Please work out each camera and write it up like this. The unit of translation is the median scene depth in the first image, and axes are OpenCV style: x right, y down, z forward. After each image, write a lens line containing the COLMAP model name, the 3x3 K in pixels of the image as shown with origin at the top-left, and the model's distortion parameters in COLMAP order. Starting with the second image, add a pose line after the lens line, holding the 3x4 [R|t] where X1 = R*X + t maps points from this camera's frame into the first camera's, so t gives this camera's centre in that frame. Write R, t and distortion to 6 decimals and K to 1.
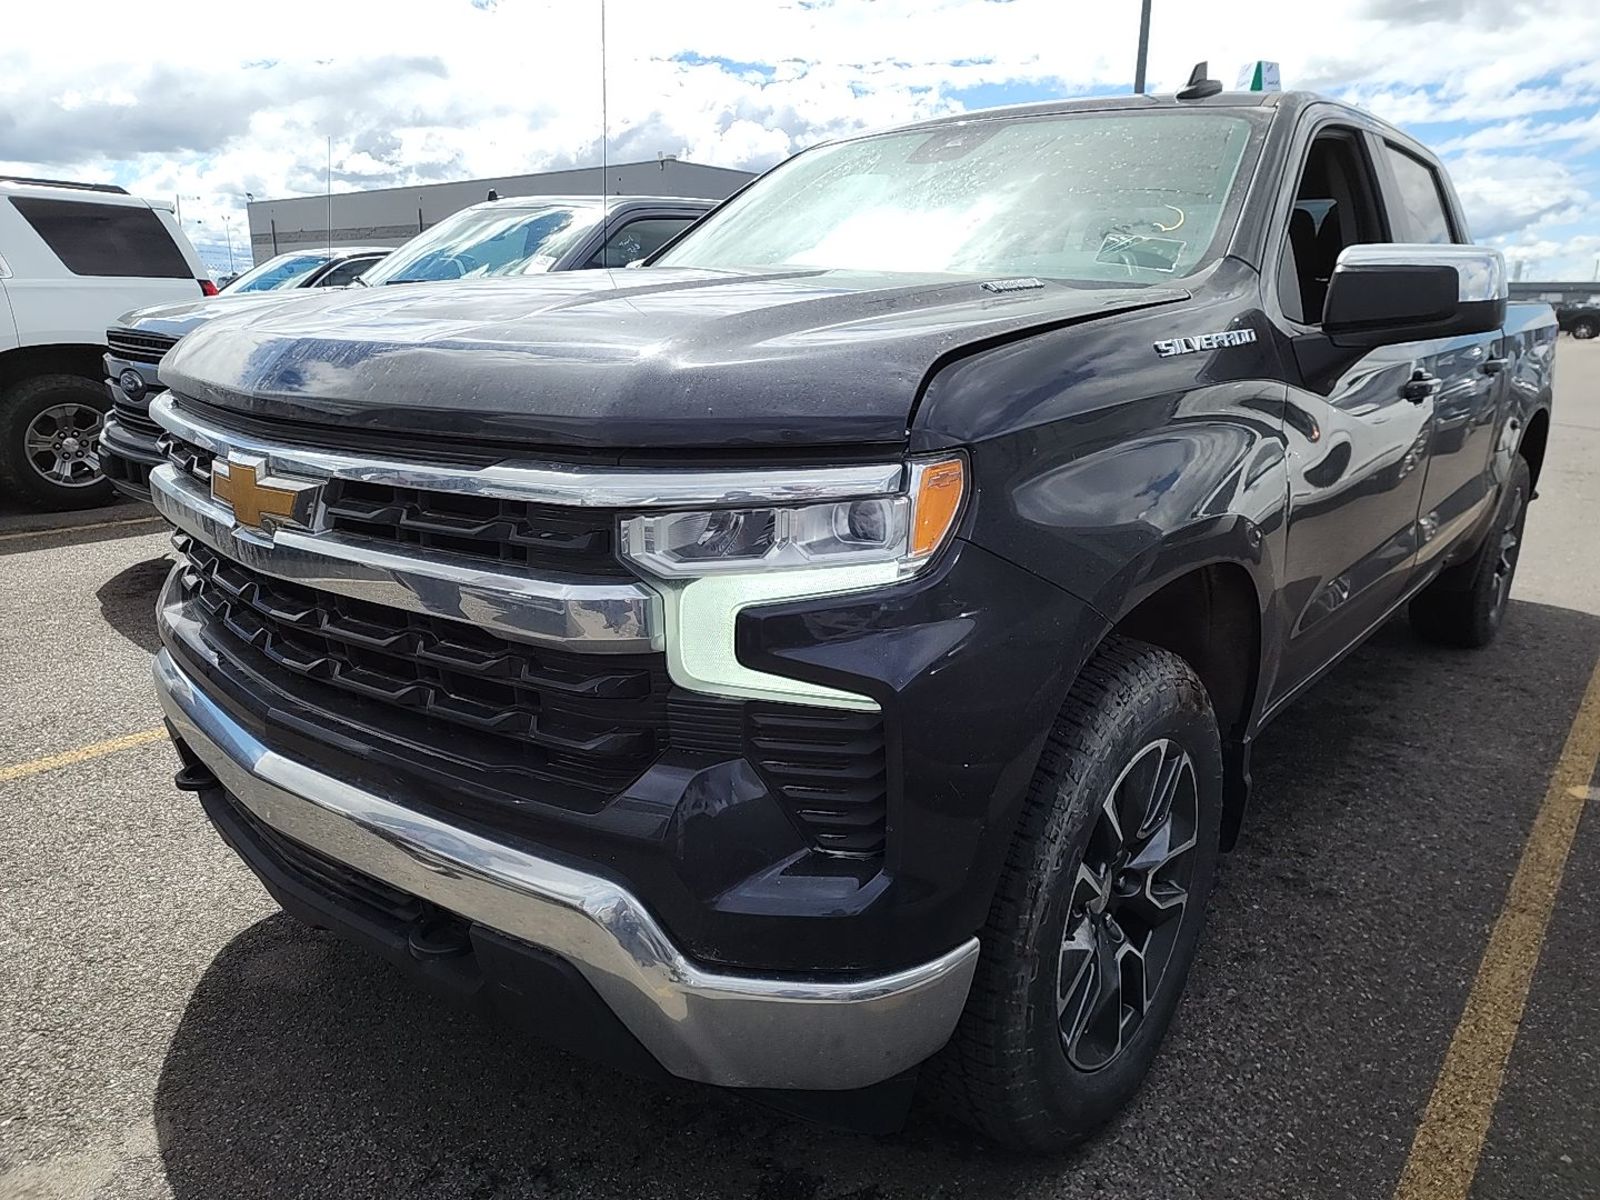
lens RADIAL K [[1250.3, 0, 814.8], [0, 1250.3, 541.9], [0, 0, 1]] dist [0.040826, -0.036940]
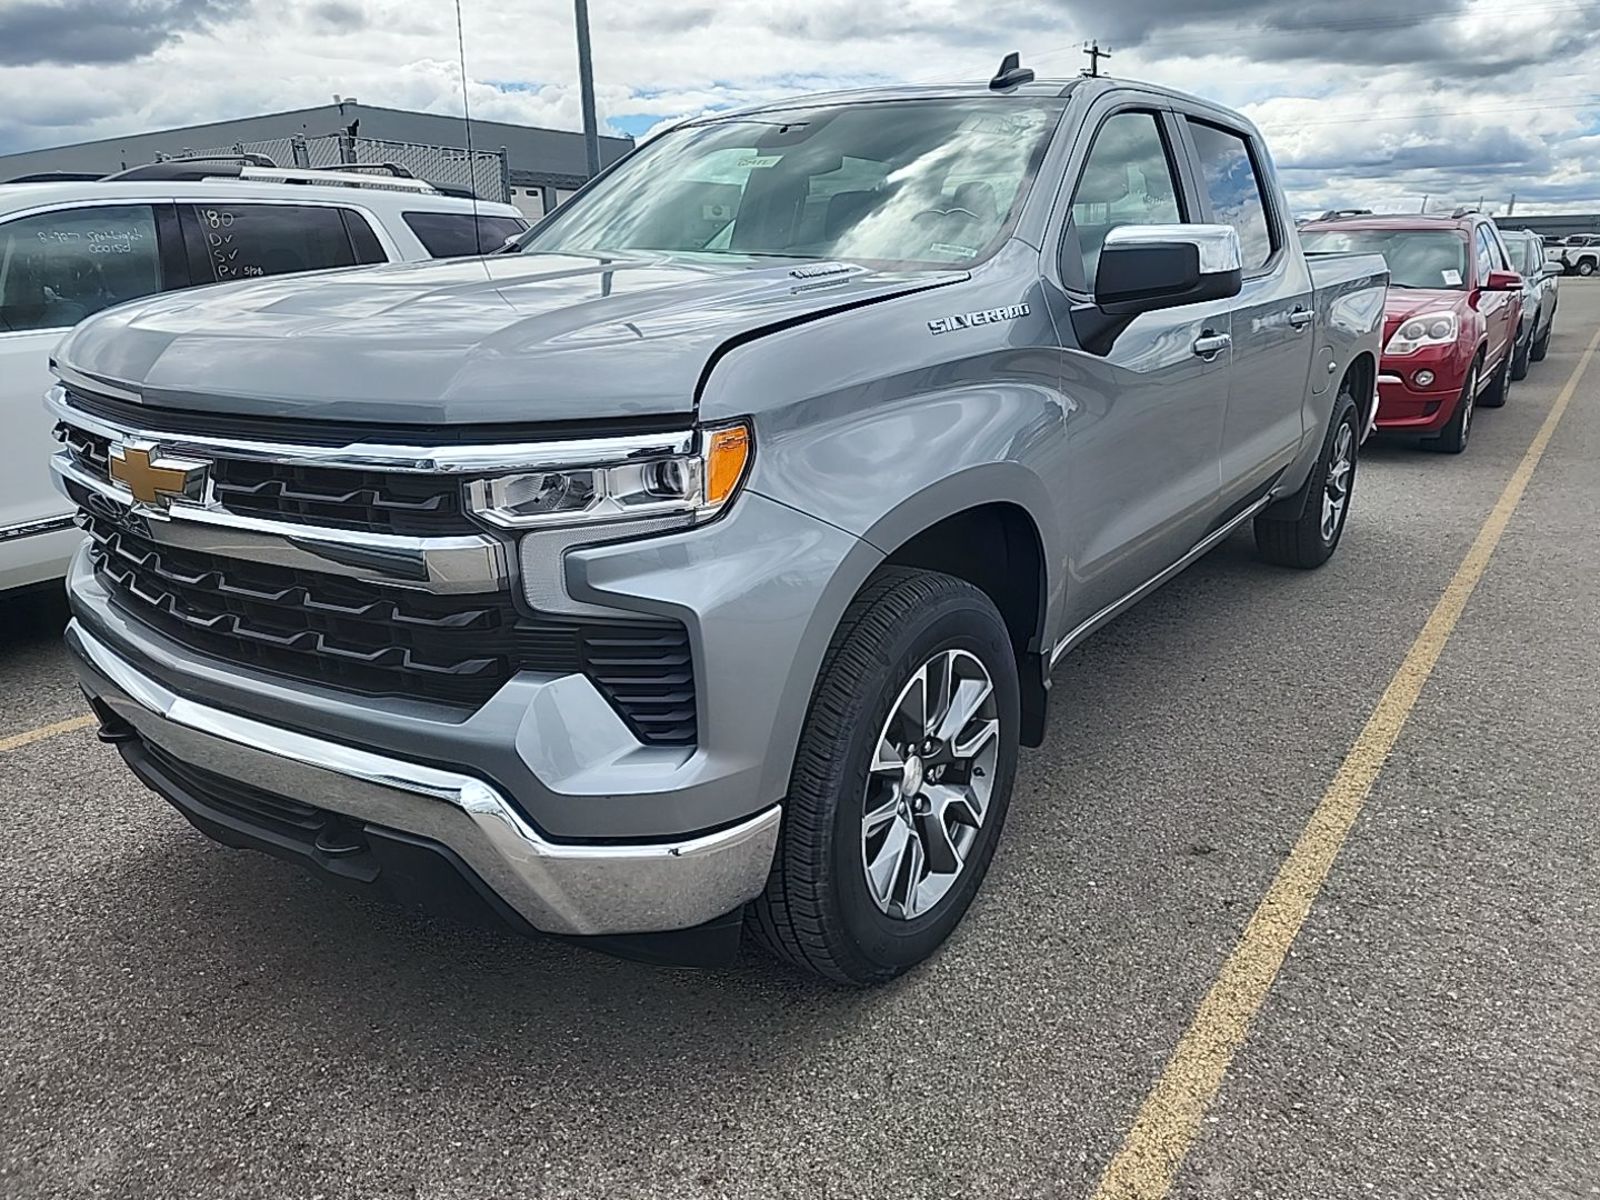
lens RADIAL K [[1250.3, 0, 860.3], [0, 1250.3, 599.1], [0, 0, 1]] dist [0.040826, -0.036940]
pose [[0.995065, -0.046824, 0.087479, 0.101947], [0.040114, 0.996227, 0.076954, 0.013641], [-0.090752, -0.073065, 0.993190, -0.227714]]
